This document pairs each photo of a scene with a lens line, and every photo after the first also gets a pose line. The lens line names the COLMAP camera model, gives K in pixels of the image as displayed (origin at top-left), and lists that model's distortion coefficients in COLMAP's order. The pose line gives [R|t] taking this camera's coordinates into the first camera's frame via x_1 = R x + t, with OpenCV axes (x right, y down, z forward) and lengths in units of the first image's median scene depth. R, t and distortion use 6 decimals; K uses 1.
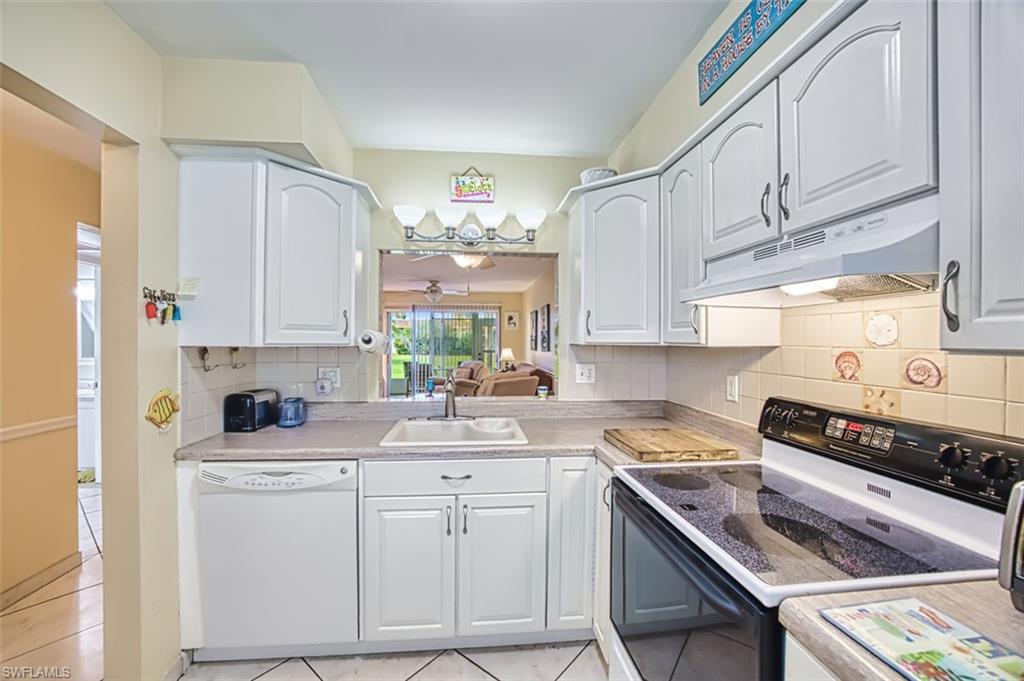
lens RADIAL K [[408.6, 0, 510.7], [0, 408.6, 344.2], [0, 0, 1]] dist [-0.031220, 0.002474]
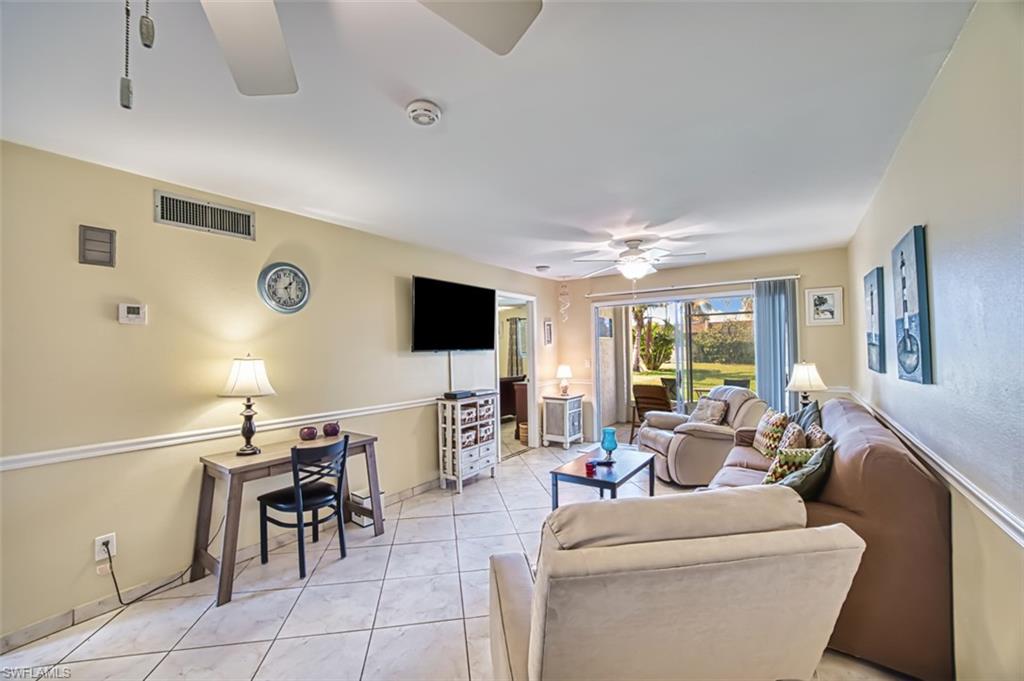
lens RADIAL K [[408.6, 0, 511.3], [0, 408.6, 338.6], [0, 0, 1]] dist [-0.031220, 0.002474]
pose [[0.750899, -0.034671, -0.659506, 0.046575], [0.013248, 0.999211, -0.037445, -0.006659], [0.660284, 0.019380, 0.750766, 0.486438]]
